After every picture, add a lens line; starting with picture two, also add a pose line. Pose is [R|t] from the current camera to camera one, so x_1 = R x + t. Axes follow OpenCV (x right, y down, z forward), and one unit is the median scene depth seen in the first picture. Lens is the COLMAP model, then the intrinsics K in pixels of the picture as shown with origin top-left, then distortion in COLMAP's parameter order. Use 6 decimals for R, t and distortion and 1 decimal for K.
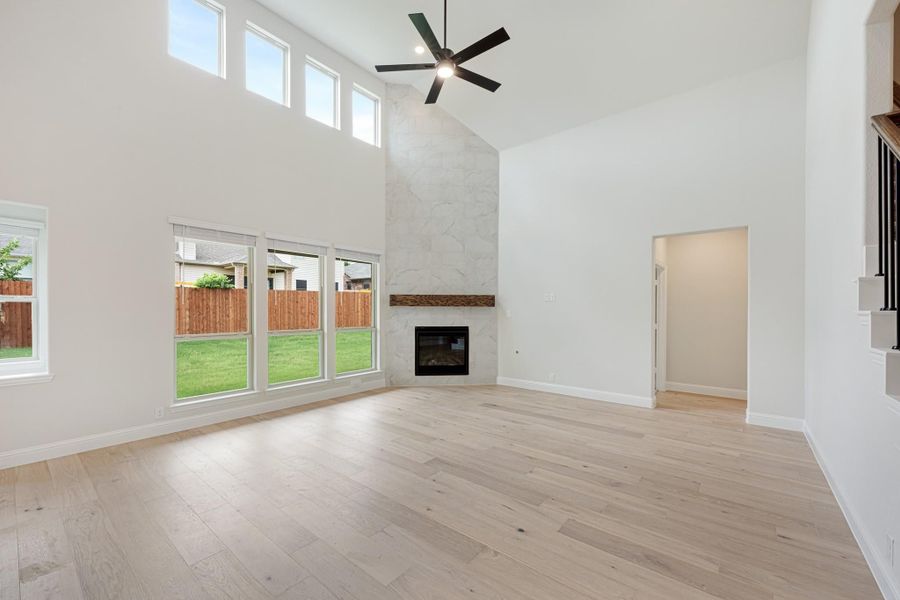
lens RADIAL K [[361.5, 0, 449.5], [0, 361.5, 309.4], [0, 0, 1]] dist [-0.000591, -0.000115]
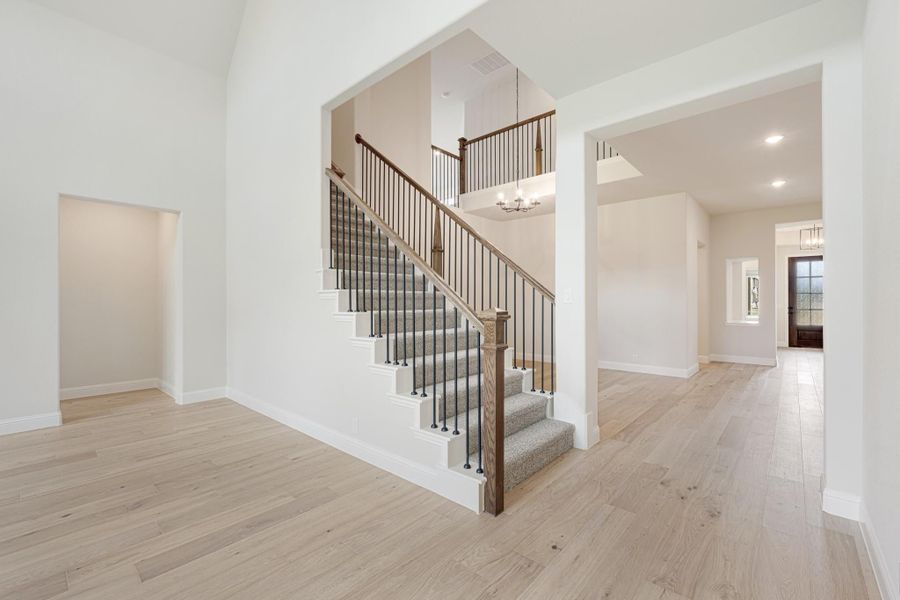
lens RADIAL K [[382.7, 0, 473.1], [0, 382.7, 300.5], [0, 0, 1]] dist [-0.000520, 0.000016]
pose [[0.011974, -0.000225, 0.999928, -0.190888], [0.006472, 0.999979, 0.000148, 0.022731], [-0.999907, 0.006470, 0.011975, 0.134774]]
